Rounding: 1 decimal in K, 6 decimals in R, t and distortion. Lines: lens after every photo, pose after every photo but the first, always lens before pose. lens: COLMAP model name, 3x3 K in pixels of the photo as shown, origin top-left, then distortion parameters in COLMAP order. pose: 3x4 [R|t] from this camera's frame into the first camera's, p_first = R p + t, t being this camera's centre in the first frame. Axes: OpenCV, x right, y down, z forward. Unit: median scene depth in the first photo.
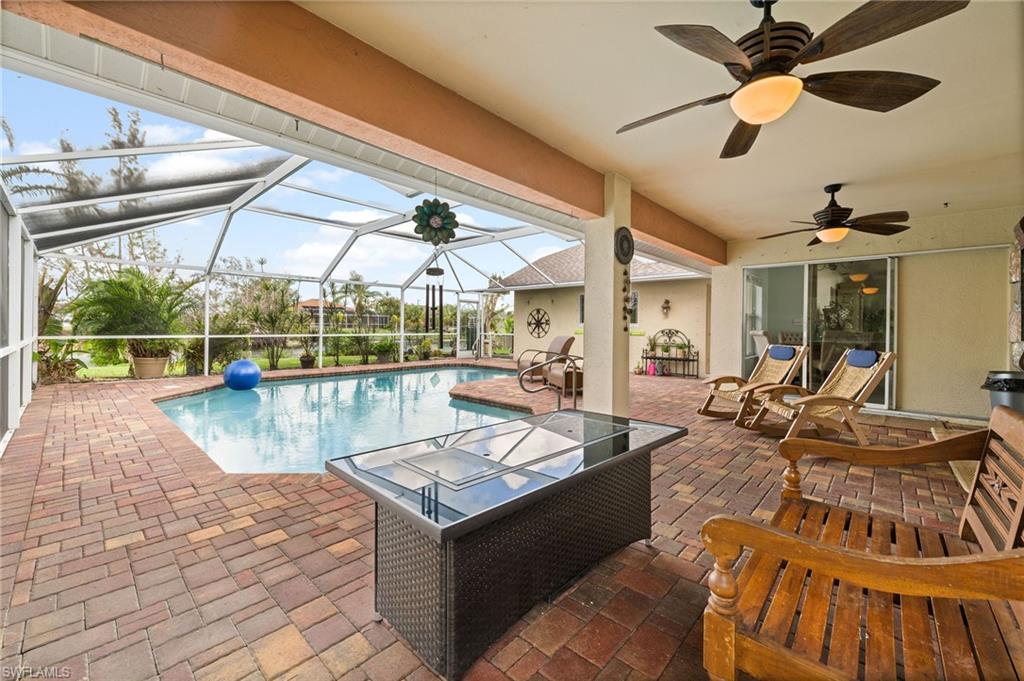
lens RADIAL K [[407.4, 0, 509.9], [0, 407.4, 334.2], [0, 0, 1]] dist [0.001647, 0.000226]
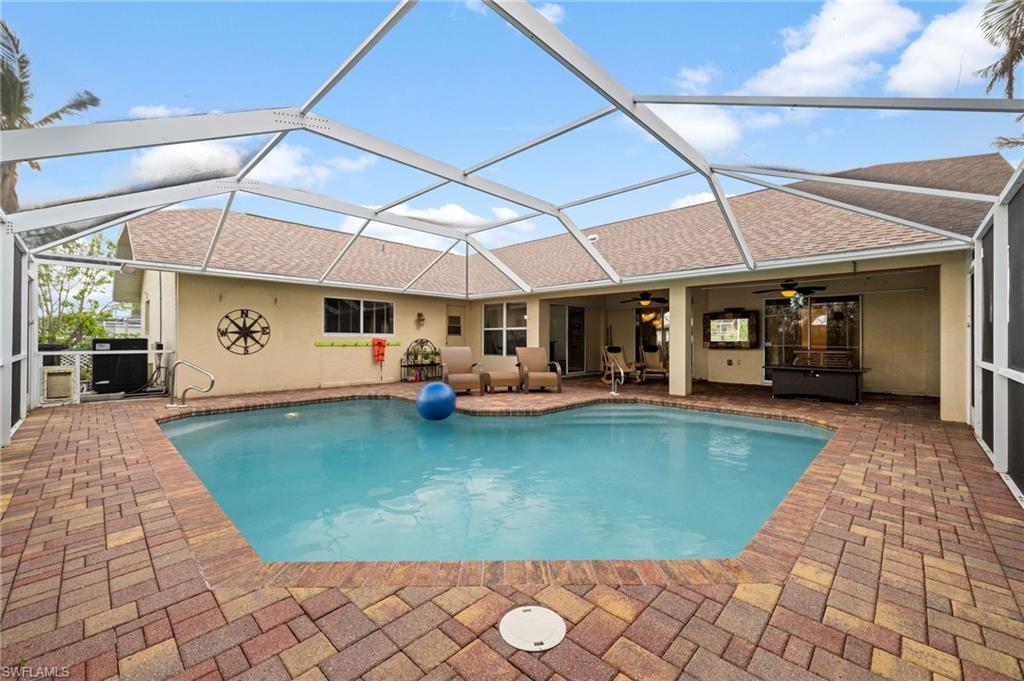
lens RADIAL K [[407.4, 0, 508.3], [0, 407.4, 336.5], [0, 0, 1]] dist [0.001647, 0.000226]
pose [[0.027585, -0.004389, 0.999610, -0.576394], [0.014423, 0.999888, 0.003992, -0.016349], [-0.999515, 0.014308, 0.027645, 0.575873]]
